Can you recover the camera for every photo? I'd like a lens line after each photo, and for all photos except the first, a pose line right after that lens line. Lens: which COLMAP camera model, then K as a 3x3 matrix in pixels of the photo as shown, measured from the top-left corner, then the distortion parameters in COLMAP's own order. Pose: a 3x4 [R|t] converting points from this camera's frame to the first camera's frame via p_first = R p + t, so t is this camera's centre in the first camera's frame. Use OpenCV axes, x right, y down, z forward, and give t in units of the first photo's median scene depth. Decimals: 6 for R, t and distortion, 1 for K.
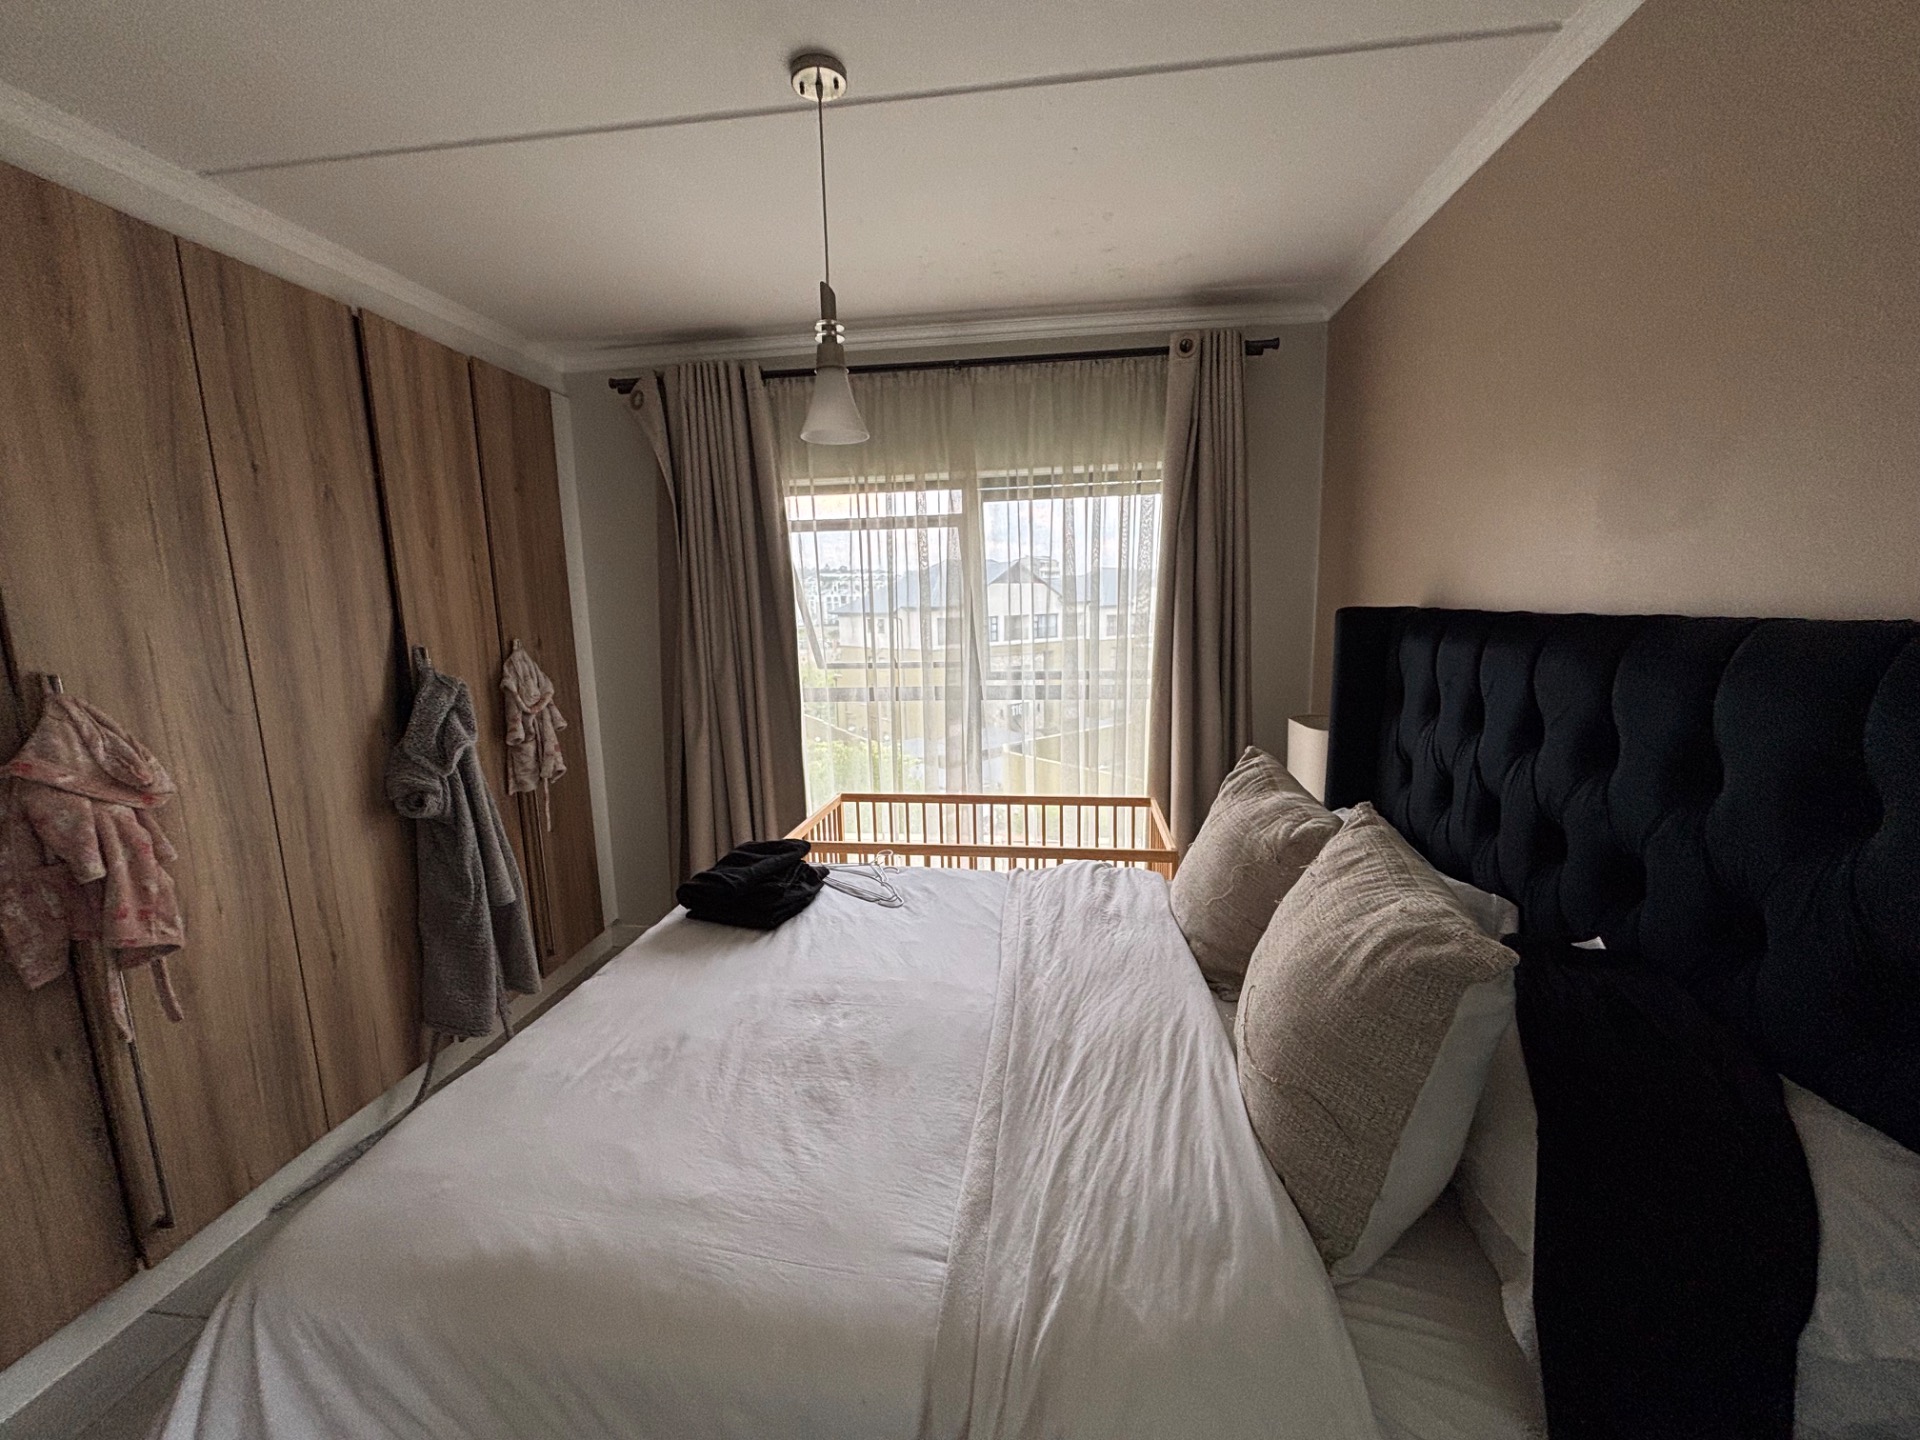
lens RADIAL K [[778.7, 0, 944.4], [0, 778.7, 725.1], [0, 0, 1]] dist [0.005219, -0.001730]
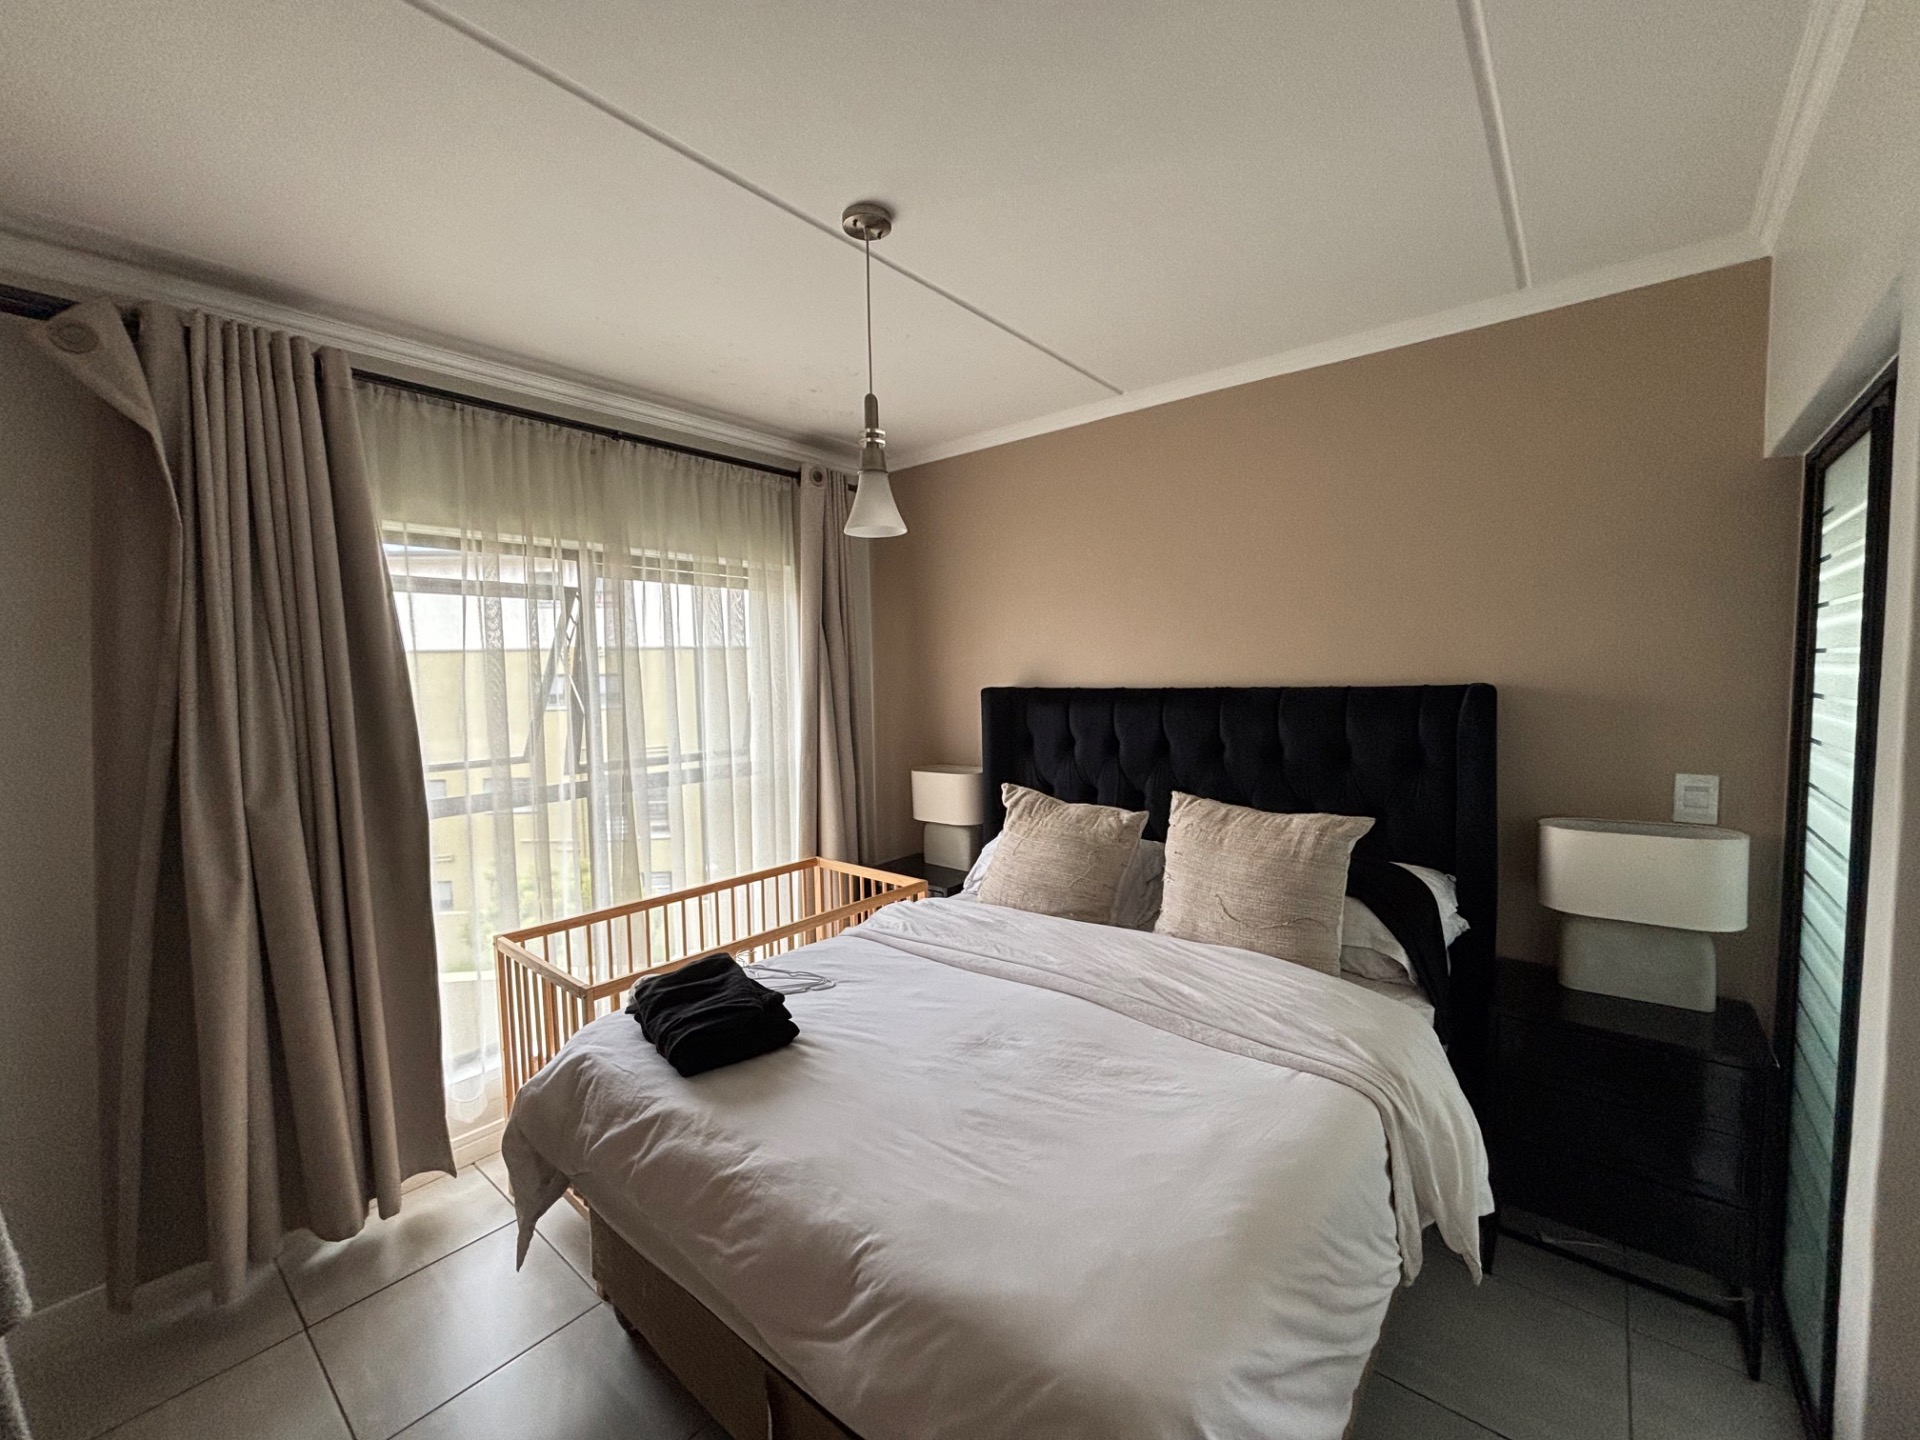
lens RADIAL K [[778.7, 0, 977.9], [0, 778.7, 719.5], [0, 0, 1]] dist [0.005219, -0.001730]
pose [[0.531815, -0.038922, 0.845966, -0.699317], [0.141807, 0.988931, -0.043648, -0.029071], [-0.834903, 0.143177, 0.531448, 0.240269]]
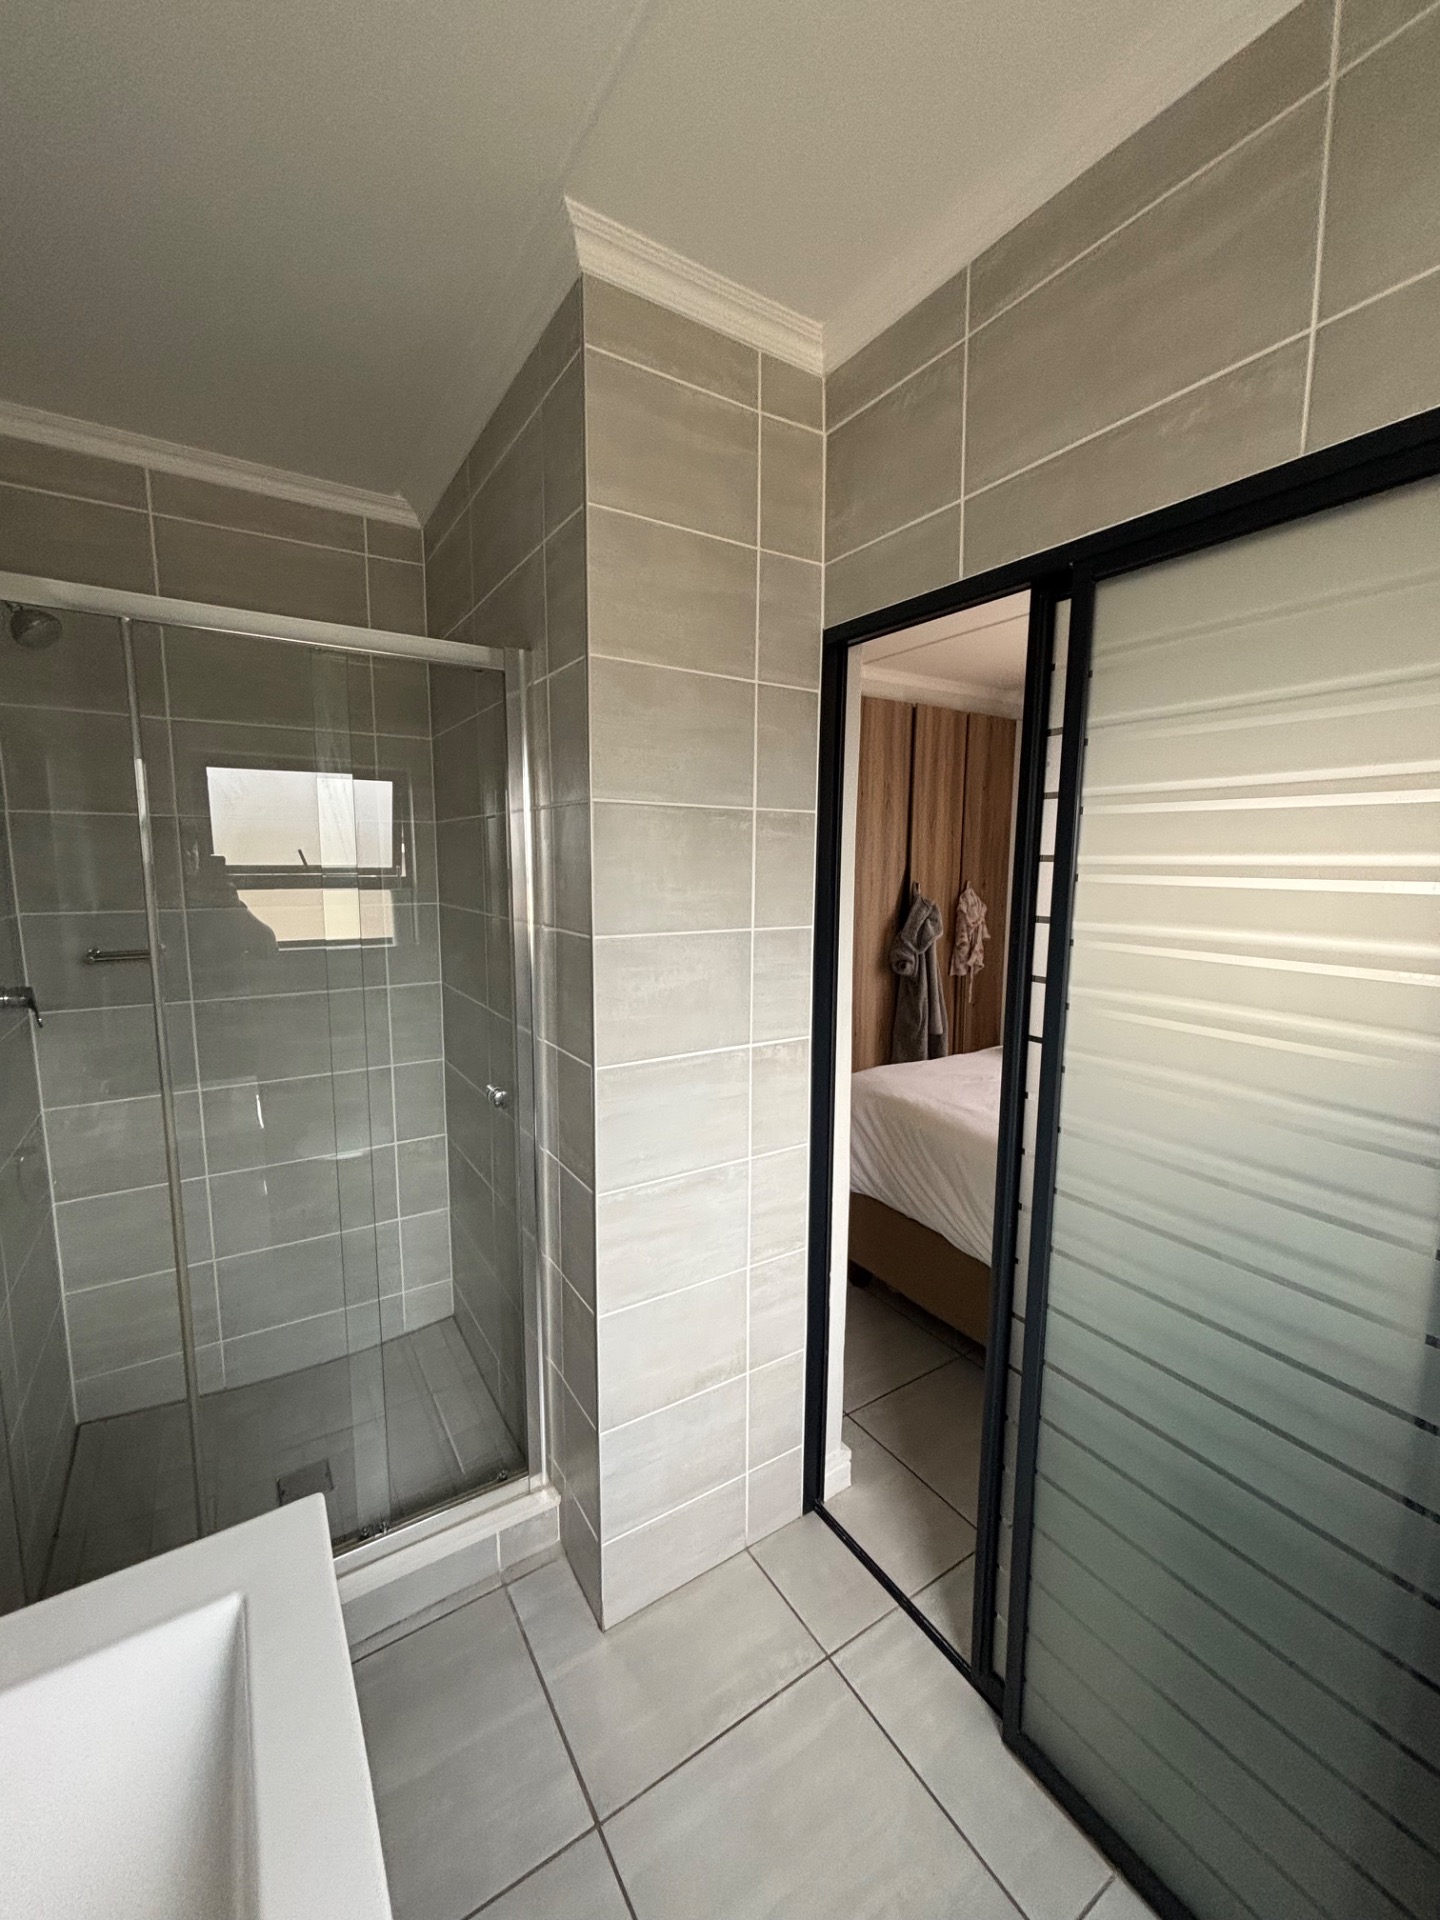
lens RADIAL K [[778.7, 0, 717.5], [0, 778.7, 961.0], [0, 0, 1]] dist [0.005219, -0.001730]
pose [[0.654488, 0.124484, -0.745754, 0.415709], [-0.143308, 0.988897, 0.039300, 0.080899], [0.742366, 0.081151, 0.665061, -0.555097]]
